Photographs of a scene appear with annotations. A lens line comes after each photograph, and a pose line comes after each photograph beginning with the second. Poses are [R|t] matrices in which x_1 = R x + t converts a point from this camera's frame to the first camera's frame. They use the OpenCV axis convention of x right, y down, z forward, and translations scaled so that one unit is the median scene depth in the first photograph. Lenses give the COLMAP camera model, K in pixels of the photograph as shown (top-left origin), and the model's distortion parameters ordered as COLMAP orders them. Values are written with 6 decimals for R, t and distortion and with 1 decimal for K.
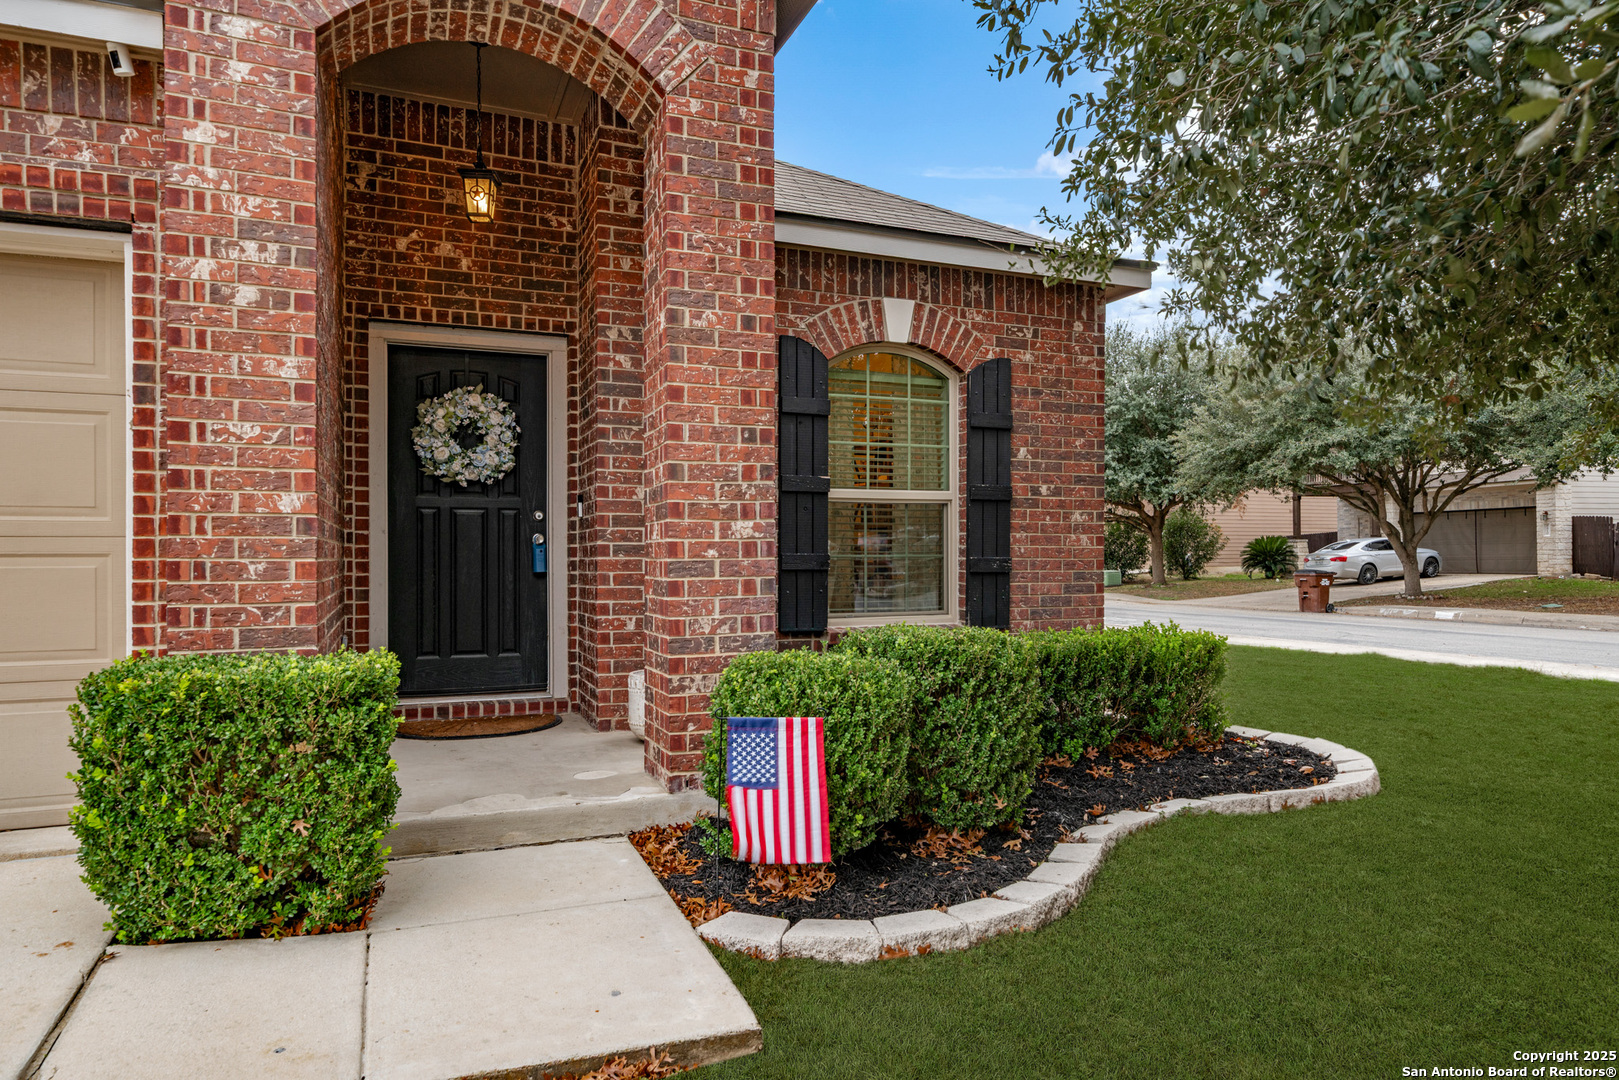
lens RADIAL K [[999.6, 0, 810.7], [0, 999.6, 554.2], [0, 0, 1]] dist [0.000763, 0.000385]
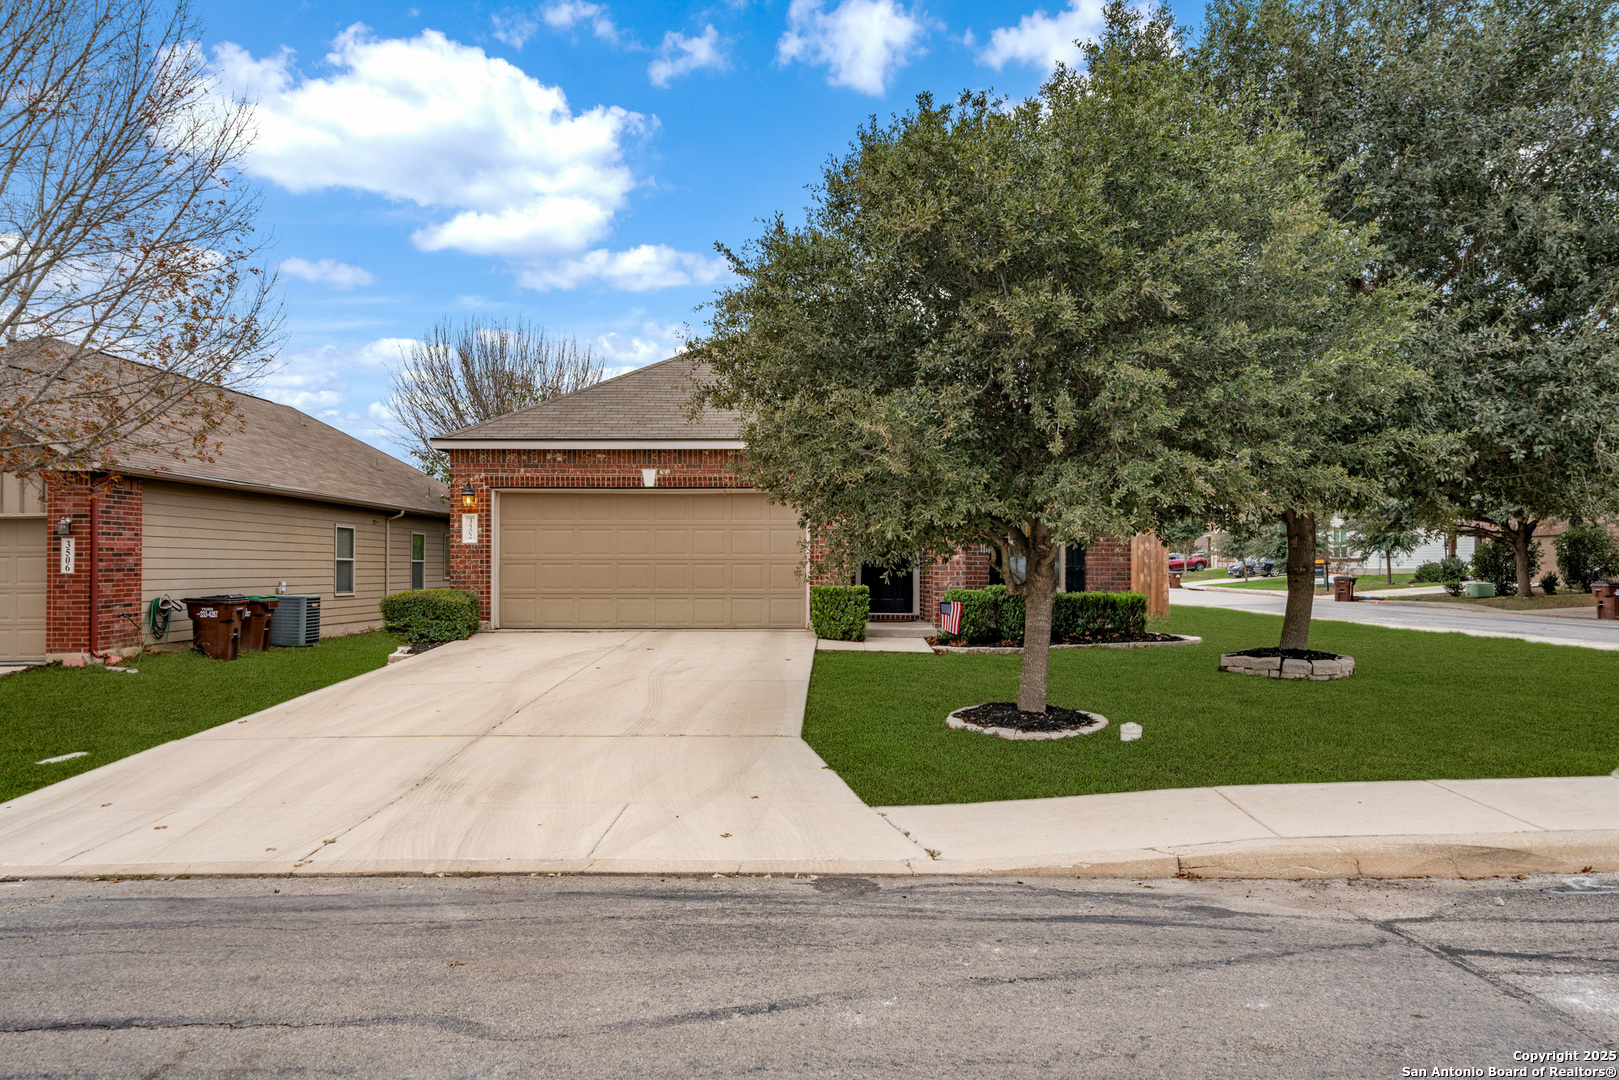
lens RADIAL K [[1120.3, 0, 813.7], [0, 1120.3, 537.6], [0, 0, 1]] dist [0.001143, 0.004774]
pose [[0.917618, -0.006361, -0.397412, 0.706321], [-0.003717, 0.999691, -0.024583, 0.003269], [0.397446, 0.024035, 0.917311, -1.931758]]
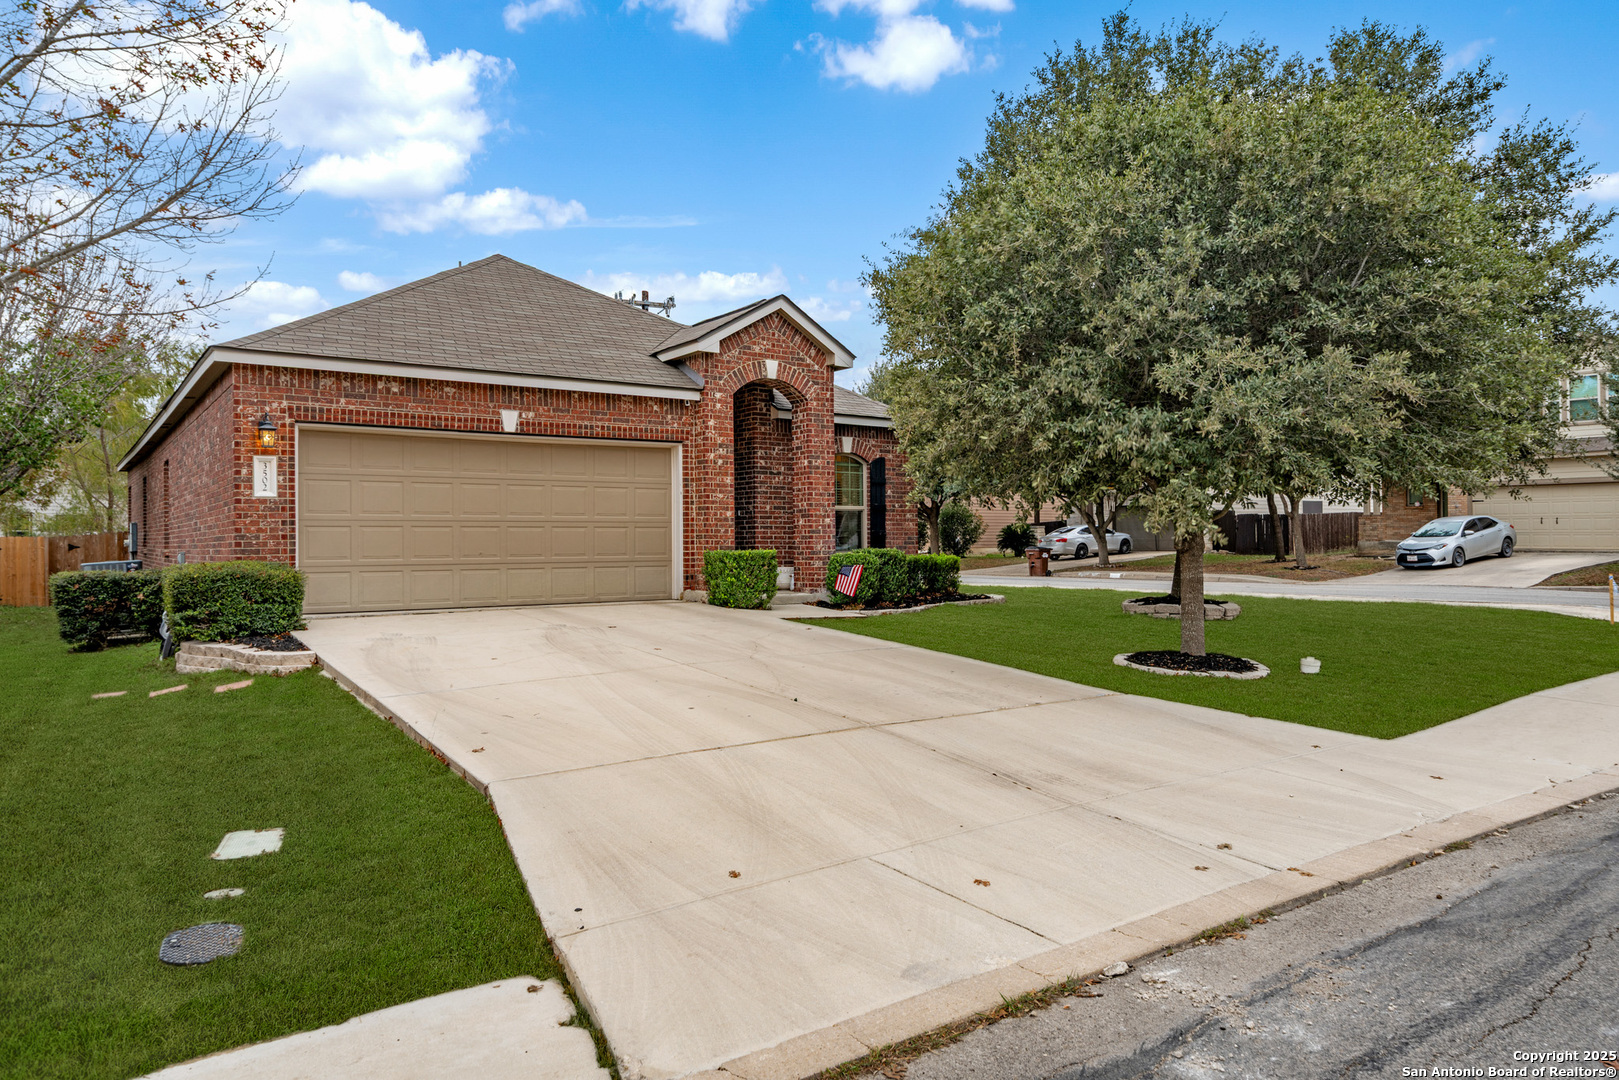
lens RADIAL K [[1120.3, 0, 815.6], [0, 1120.3, 538.6], [0, 0, 1]] dist [0.001143, 0.004774]
pose [[0.973803, -0.001170, 0.227391, -0.665085], [0.002103, 0.999990, -0.003862, 0.035564], [-0.227384, 0.004239, 0.973796, -1.891090]]
